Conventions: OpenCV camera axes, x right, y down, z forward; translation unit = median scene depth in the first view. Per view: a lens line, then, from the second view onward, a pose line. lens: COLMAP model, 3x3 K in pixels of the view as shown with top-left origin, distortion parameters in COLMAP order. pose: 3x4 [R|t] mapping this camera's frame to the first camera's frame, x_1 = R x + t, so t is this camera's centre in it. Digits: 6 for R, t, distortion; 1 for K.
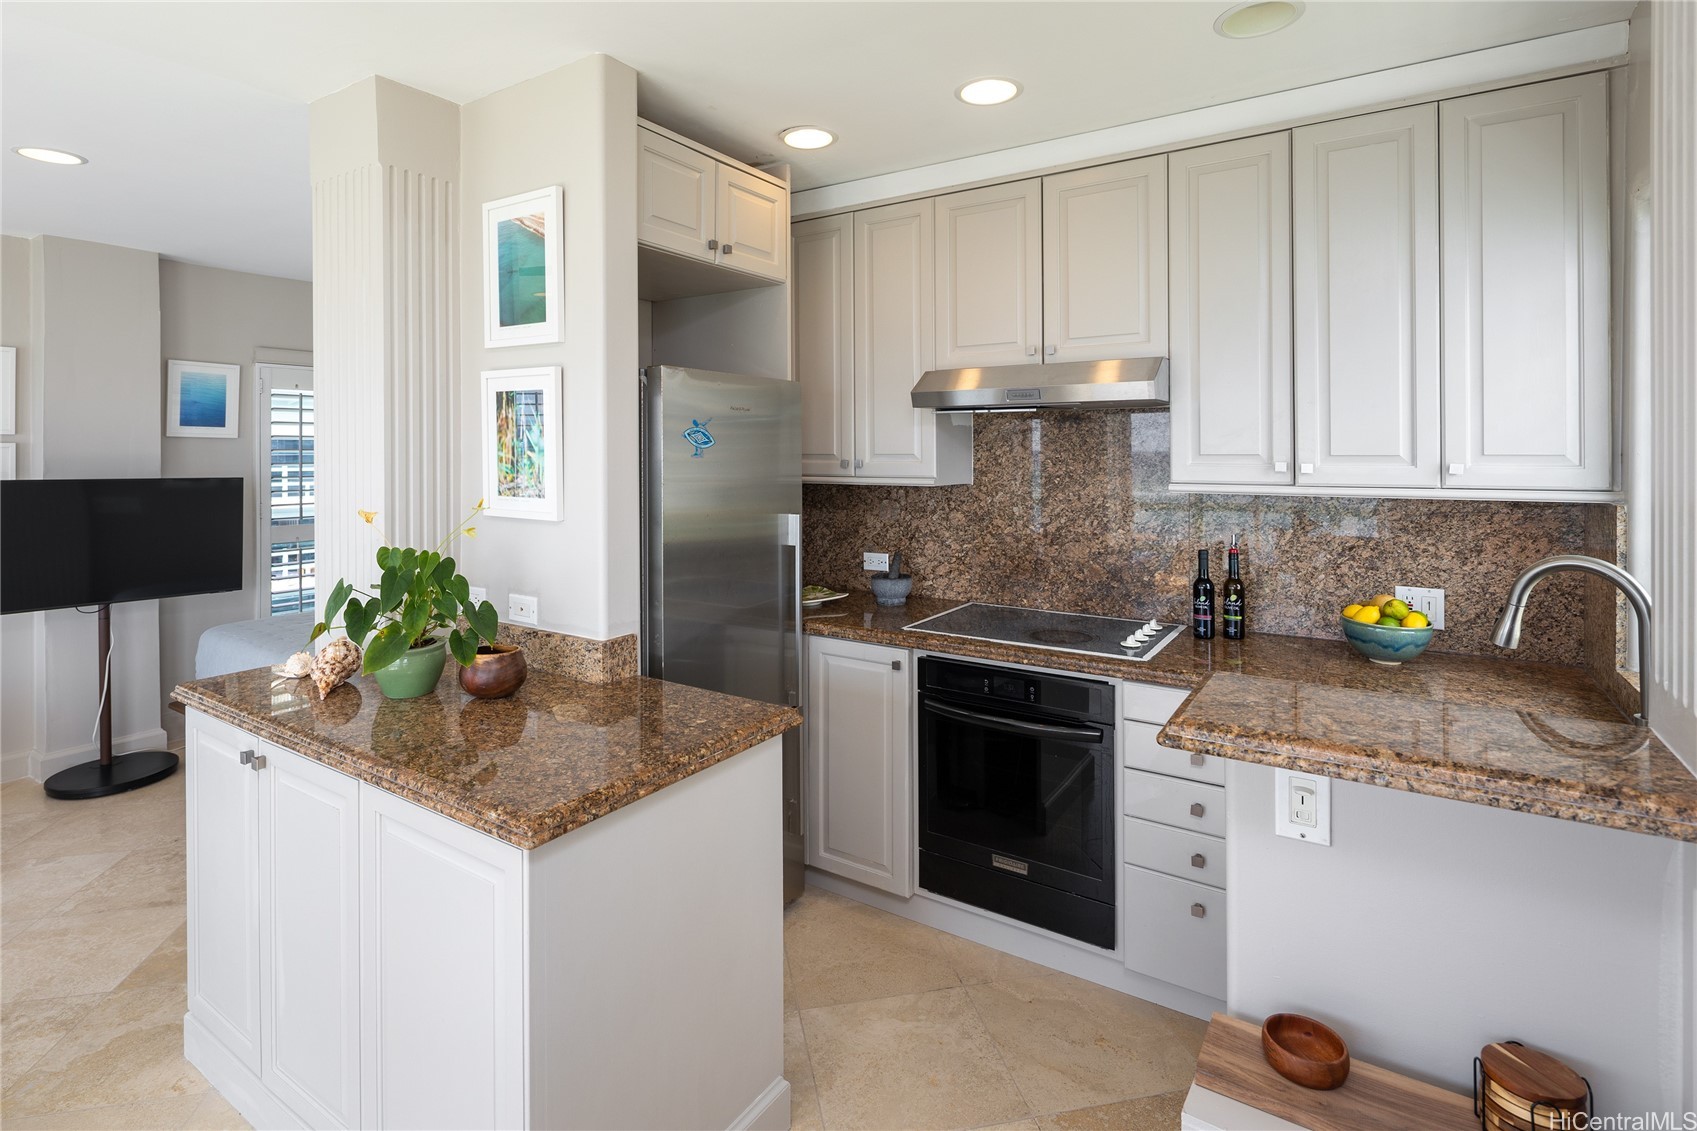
lens RADIAL K [[819.8, 0, 848.5], [0, 819.8, 565.5], [0, 0, 1]] dist [-0.000814, 0.000185]
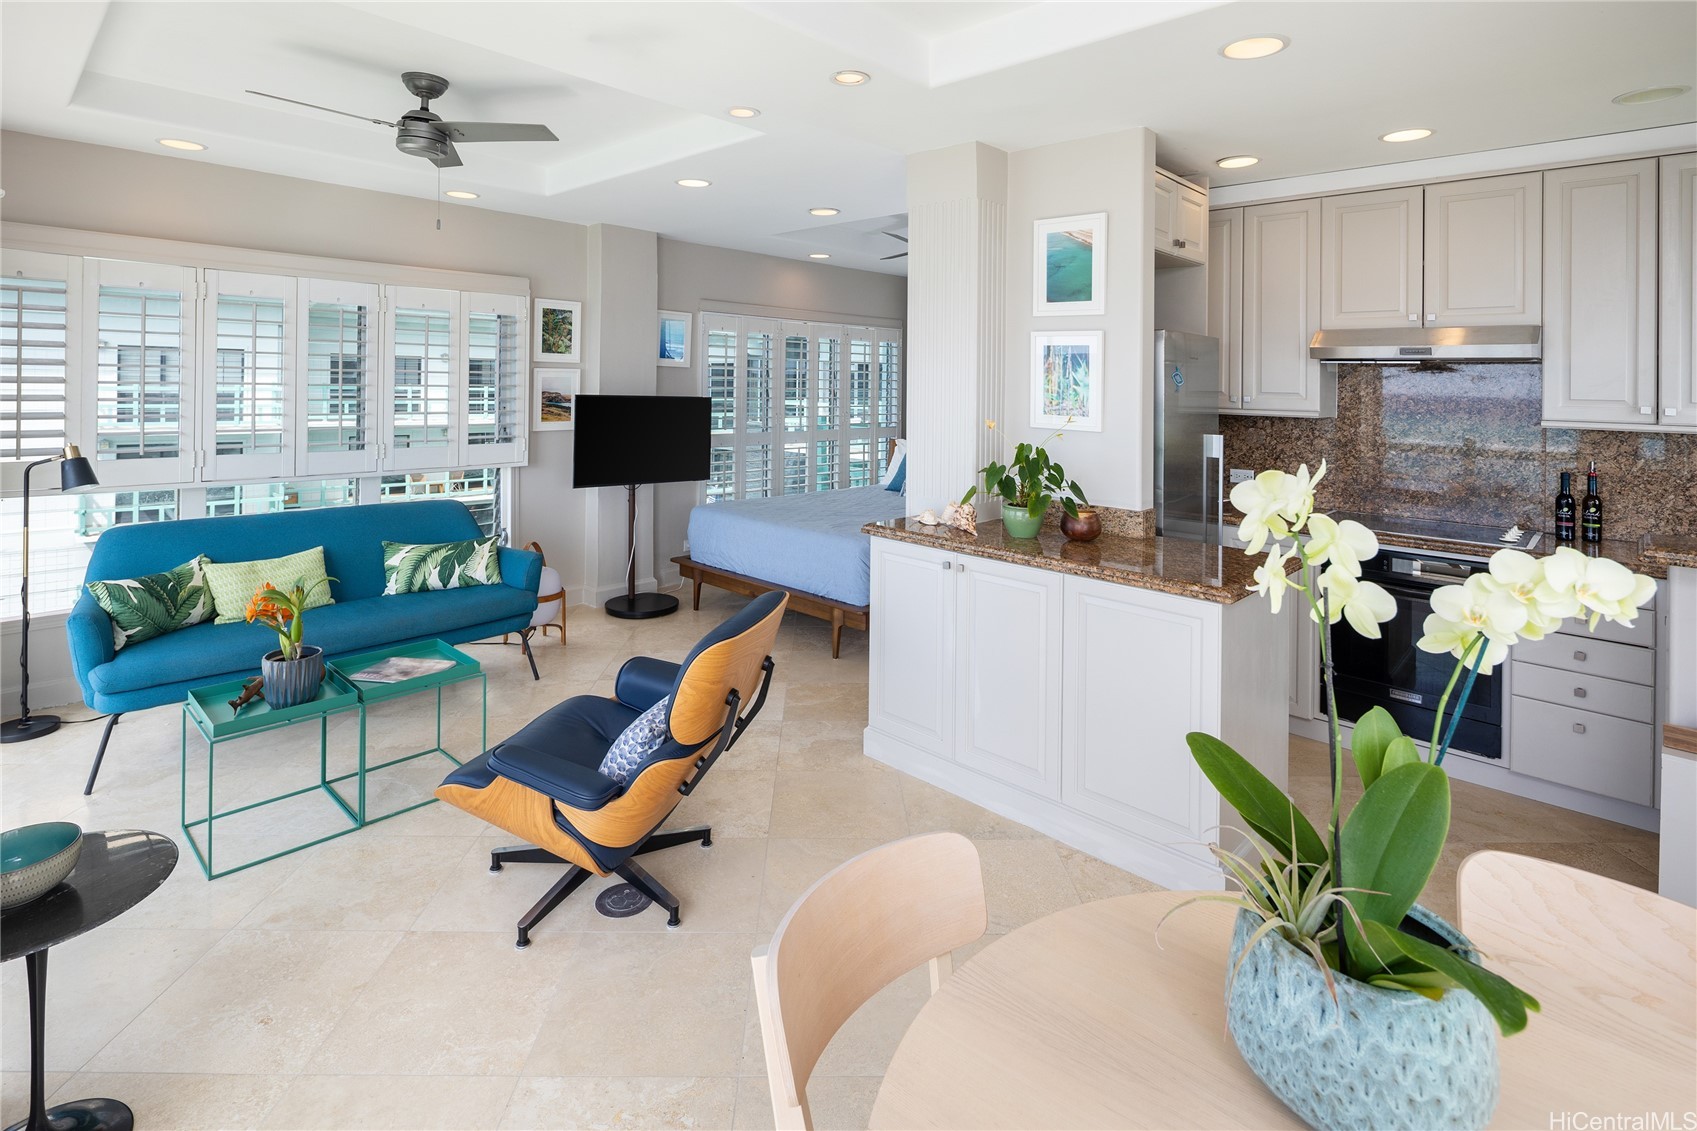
lens RADIAL K [[837.4, 0, 851.2], [0, 837.4, 477.8], [0, 0, 1]] dist [-0.000278, 0.000061]
pose [[0.982406, 0.043505, -0.181621, -0.444425], [-0.047734, 0.998680, -0.018973, 0.069456], [0.180556, 0.027309, 0.983186, -0.516973]]
